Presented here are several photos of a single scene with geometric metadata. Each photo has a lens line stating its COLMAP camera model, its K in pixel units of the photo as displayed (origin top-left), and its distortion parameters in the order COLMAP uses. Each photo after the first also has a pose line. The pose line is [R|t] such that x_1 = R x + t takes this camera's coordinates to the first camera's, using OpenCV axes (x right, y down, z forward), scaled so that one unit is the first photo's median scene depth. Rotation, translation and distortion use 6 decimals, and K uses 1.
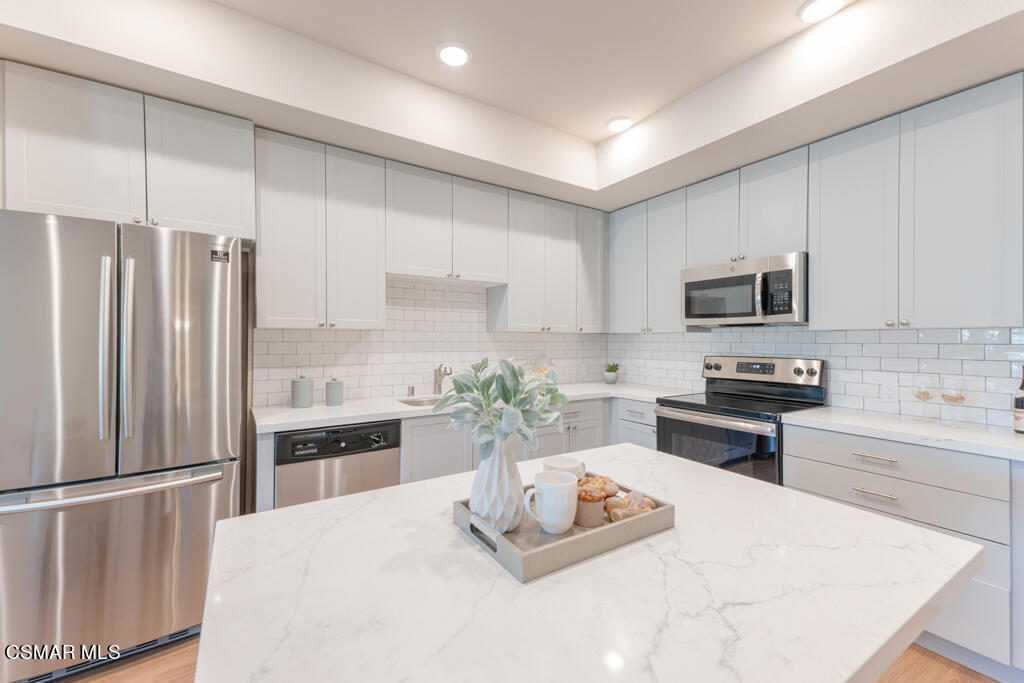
lens RADIAL K [[422.1, 0, 512.0], [0, 422.1, 341.5], [0, 0, 1]] dist [-0.001045, -0.000219]
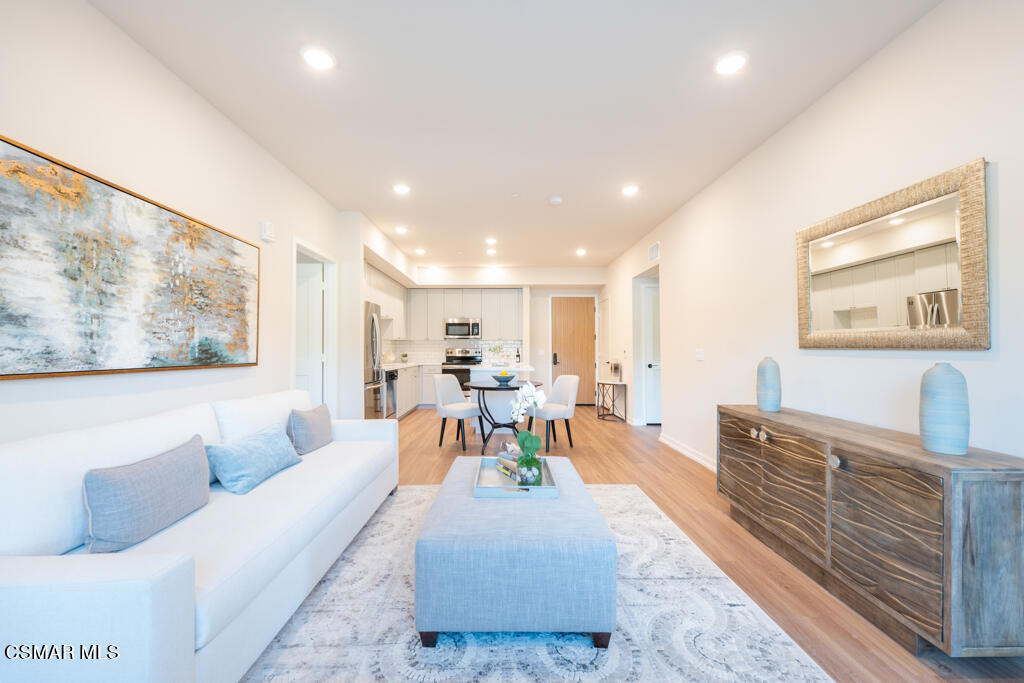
lens RADIAL K [[422.1, 0, 512.0], [0, 422.1, 341.5], [0, 0, 1]] dist [-0.001045, -0.000219]
pose [[0.523995, 0.008123, 0.851682, -1.848091], [0.005175, 0.999906, -0.012720, 0.024785], [-0.851705, 0.011073, 0.523904, -0.911031]]
